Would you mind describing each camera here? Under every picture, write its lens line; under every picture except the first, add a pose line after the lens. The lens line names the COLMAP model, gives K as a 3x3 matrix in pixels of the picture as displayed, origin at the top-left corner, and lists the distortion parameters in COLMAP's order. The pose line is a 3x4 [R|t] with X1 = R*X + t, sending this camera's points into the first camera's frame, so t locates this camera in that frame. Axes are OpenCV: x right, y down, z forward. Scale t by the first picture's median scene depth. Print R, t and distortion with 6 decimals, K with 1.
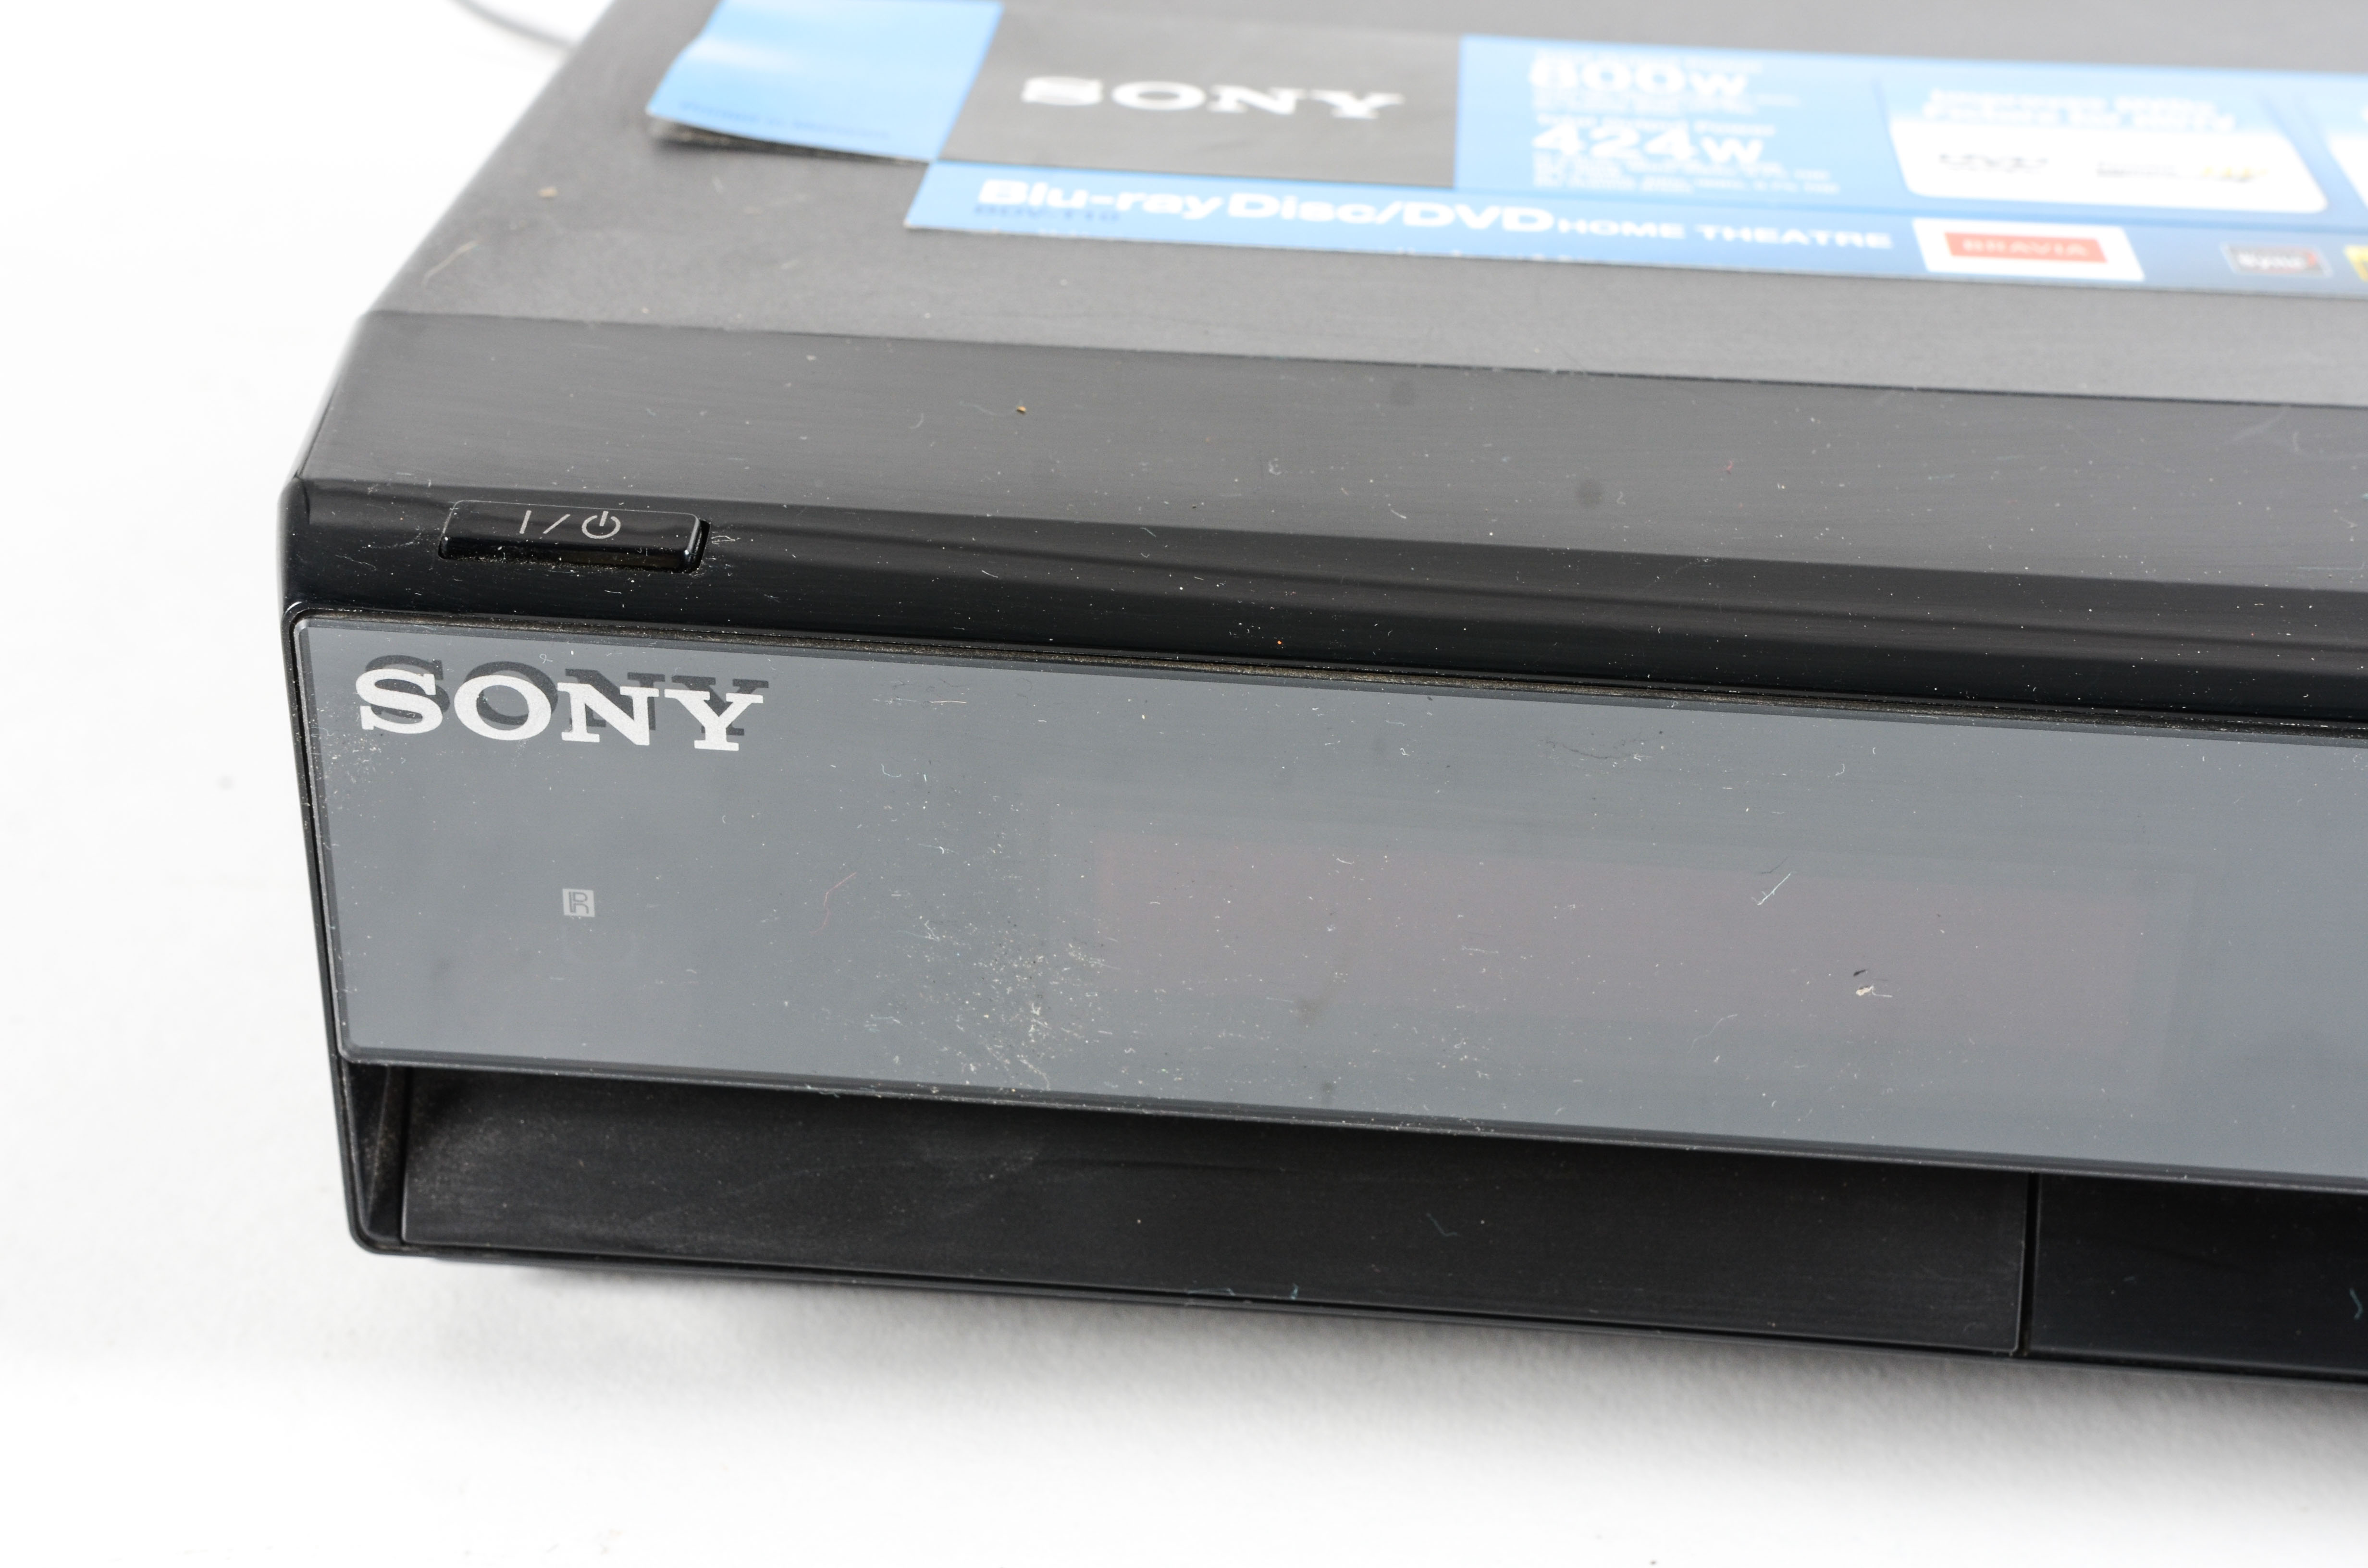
lens RADIAL K [[3495.9, 0, 1184.0], [0, 3495.9, 784.0], [0, 0, 1]] dist [0.015238, 0.518217]
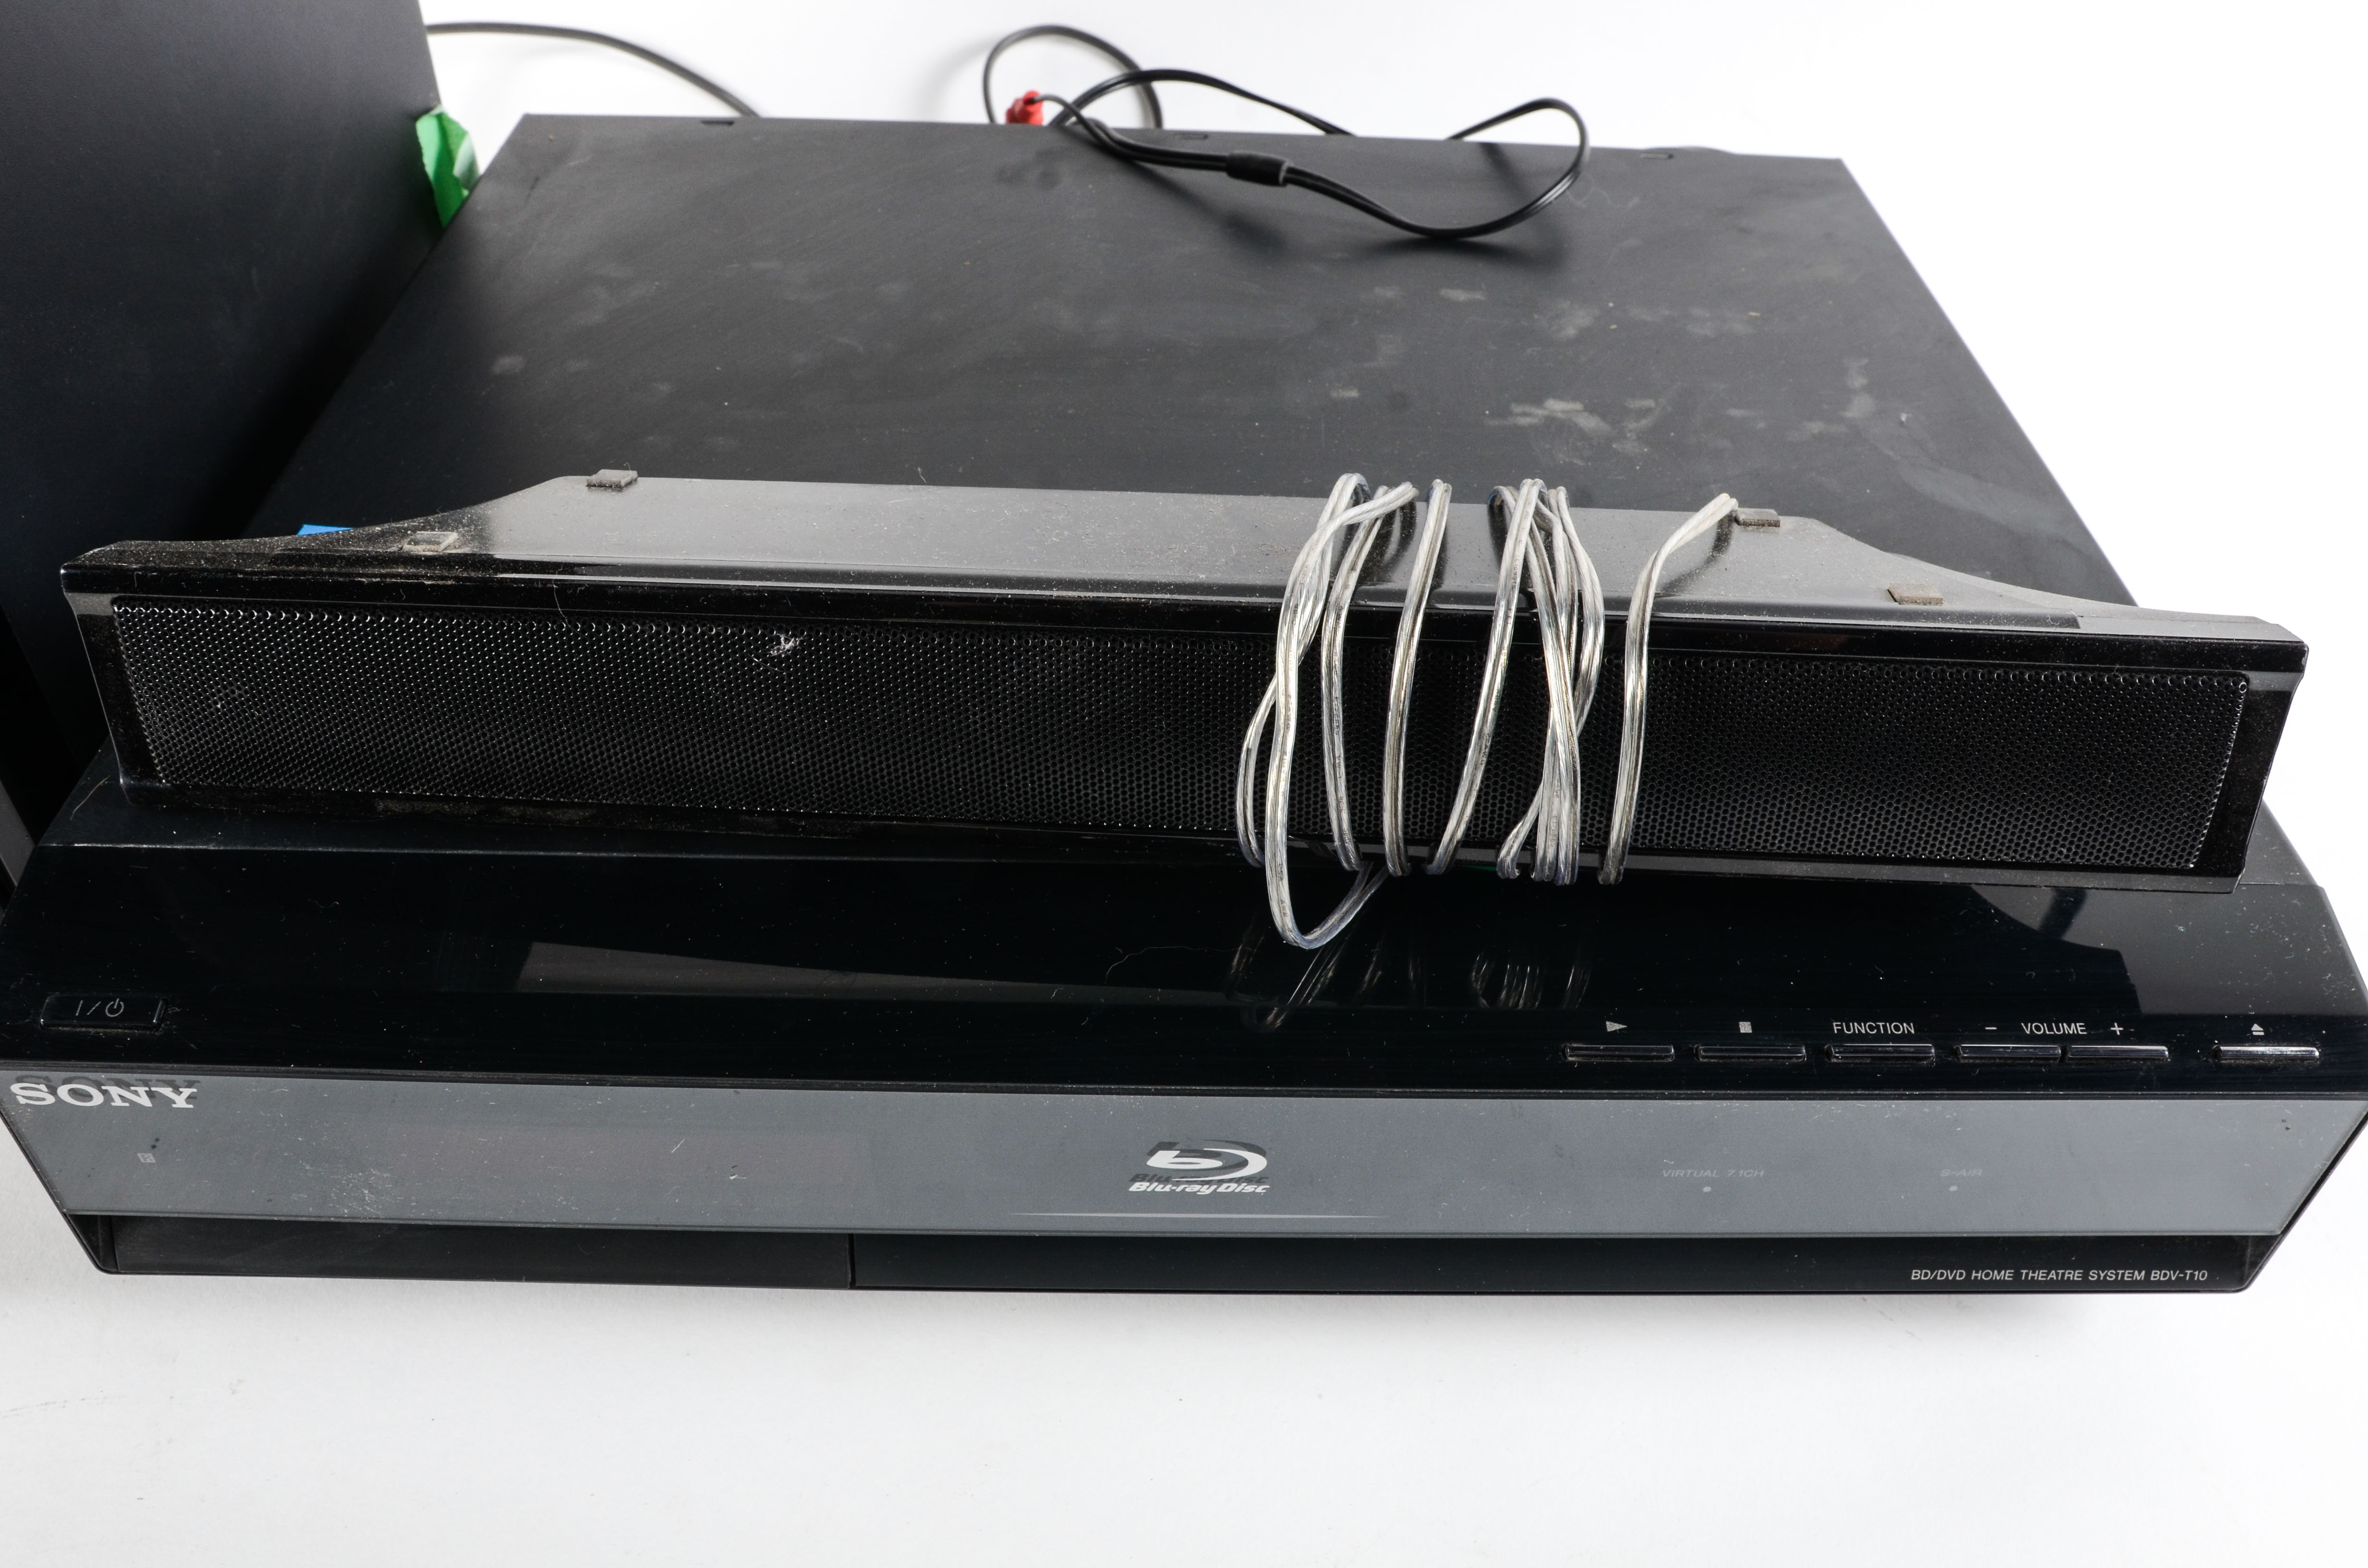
lens RADIAL K [[1907.5, 0, 1198.5], [0, 1907.5, 780.8], [0, 0, 1]] dist [-0.109828, 0.069149]
pose [[0.996132, -0.050292, 0.072056, 0.338416], [0.033464, 0.975347, 0.218124, -0.352434], [-0.081250, -0.214869, 0.973257, -0.093407]]
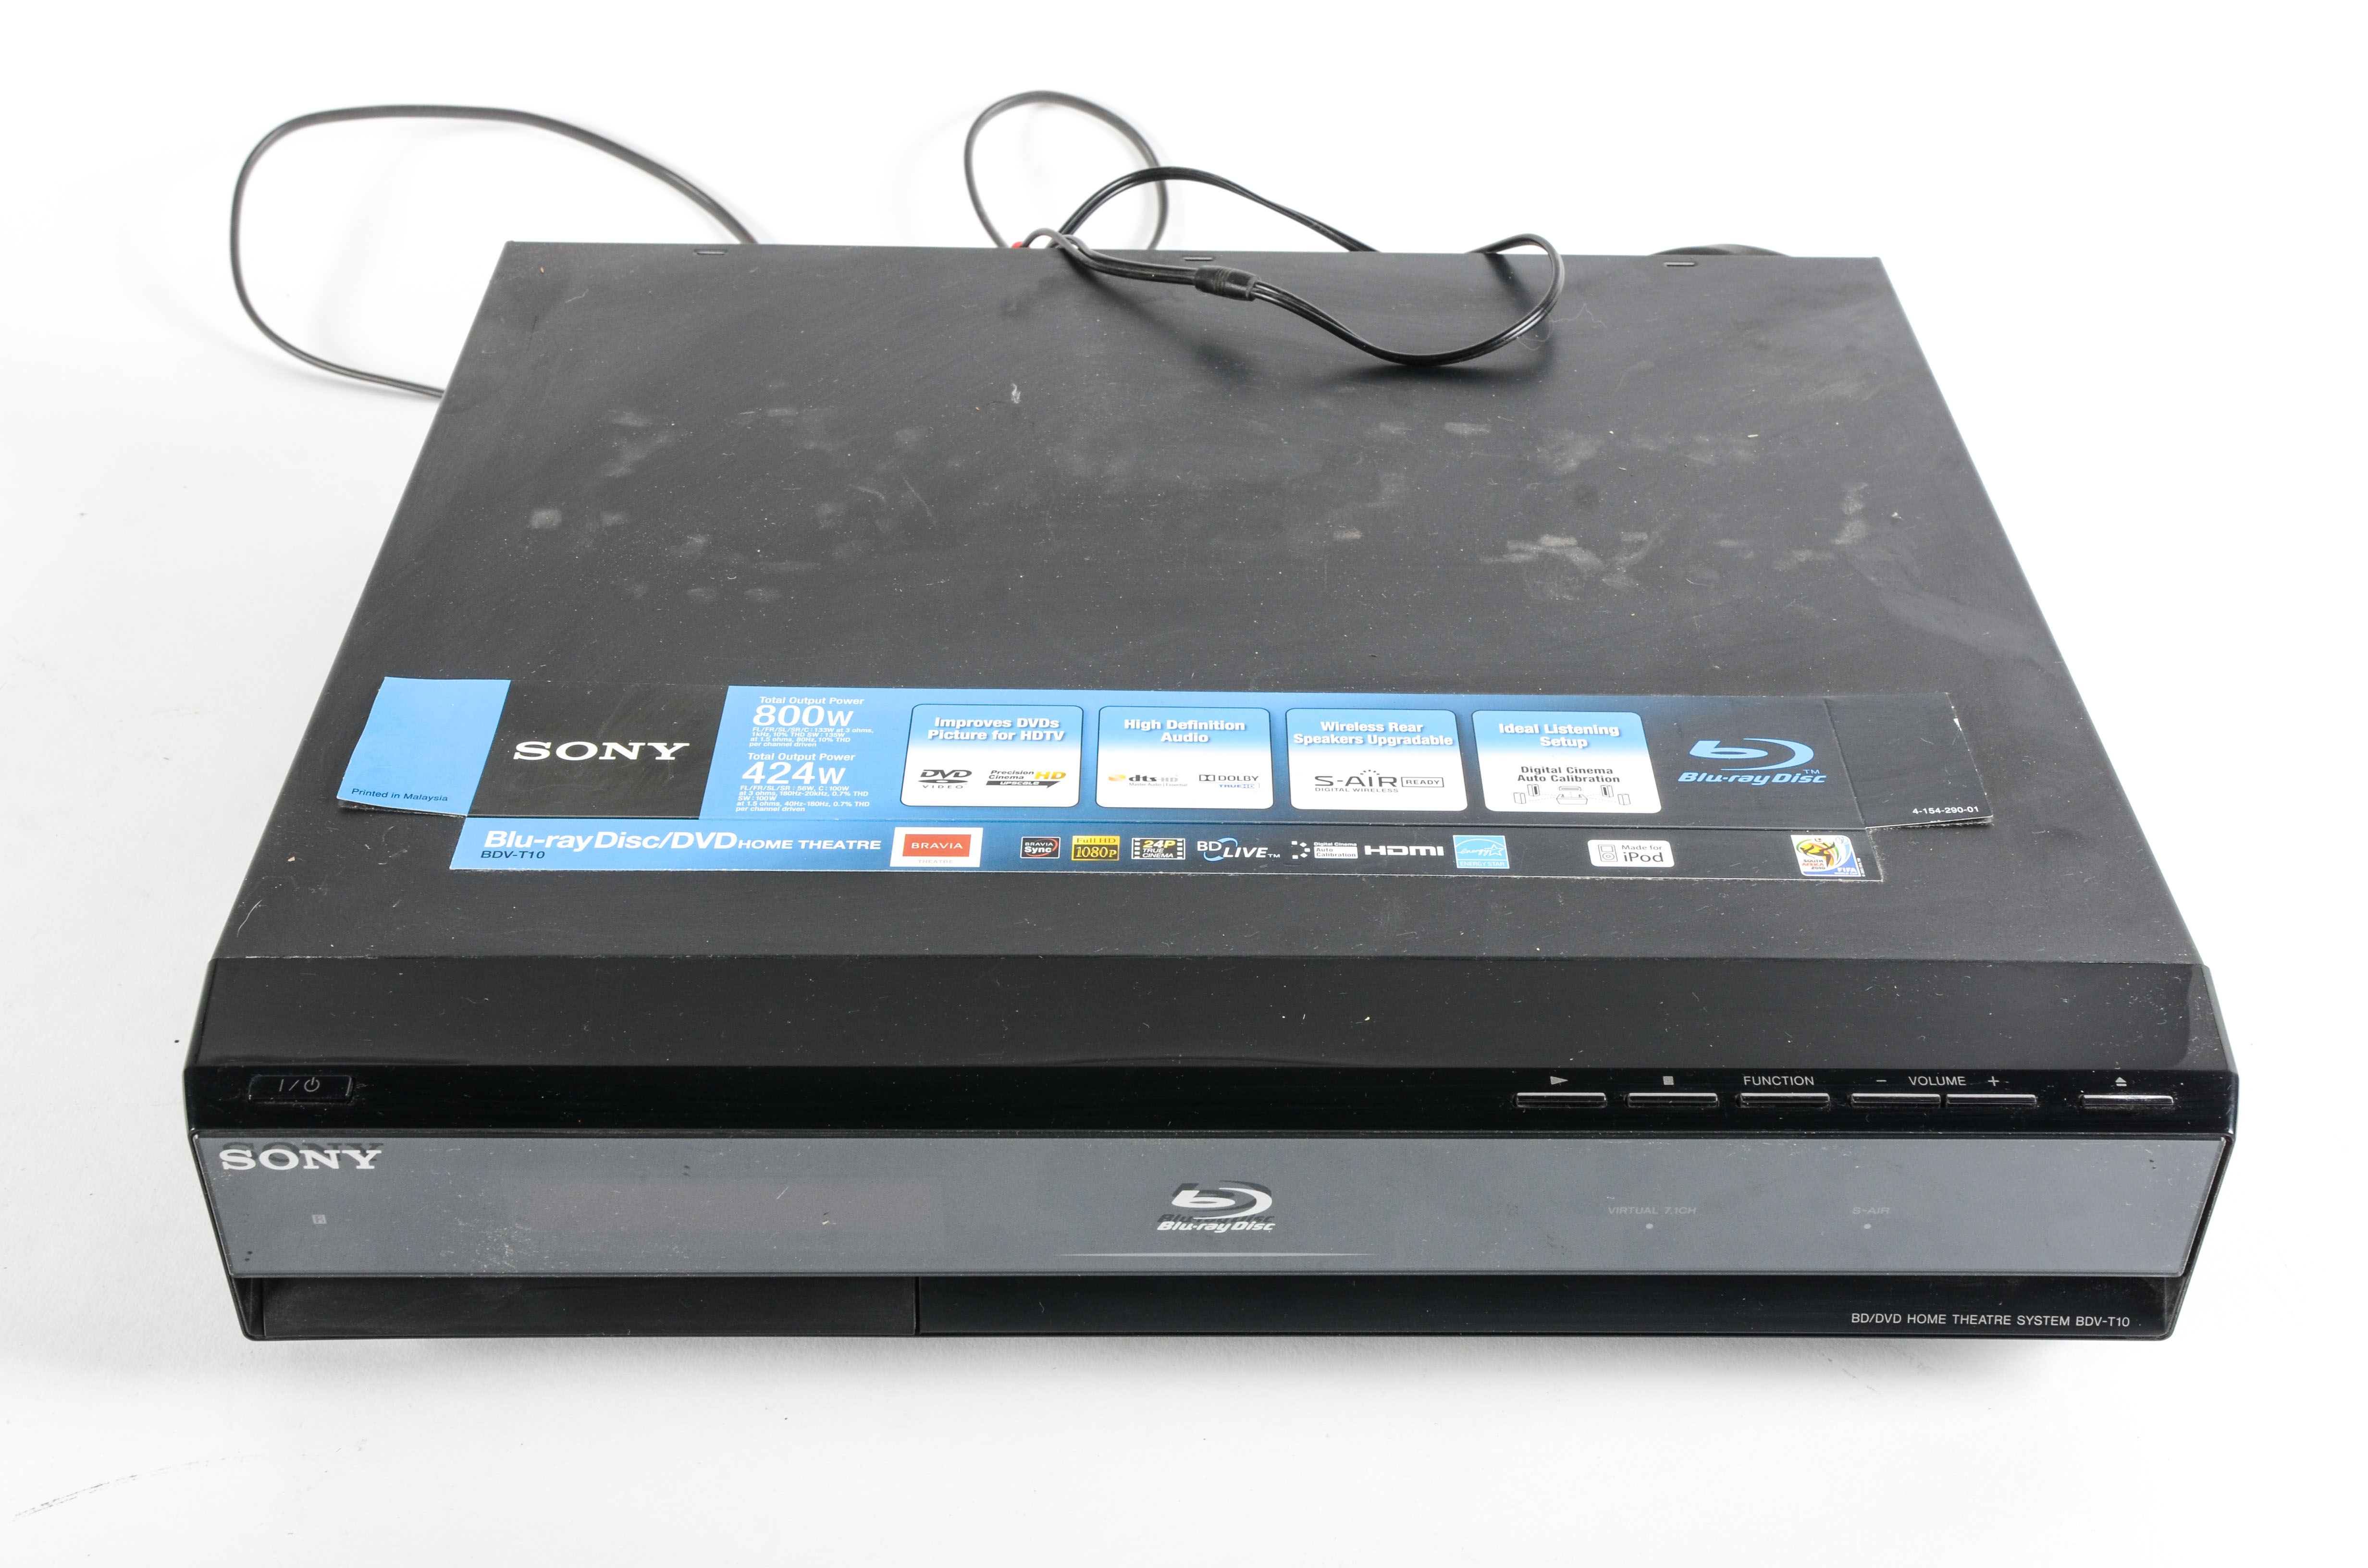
lens RADIAL K [[2841.3, 0, 1187.7], [0, 2841.3, 771.5], [0, 0, 1]] dist [-0.006250, 0.226173]
pose [[0.996189, -0.061807, 0.061537, 0.291213], [0.052763, 0.988878, 0.139057, -0.454085], [-0.069447, -0.135280, 0.988371, -0.872085]]
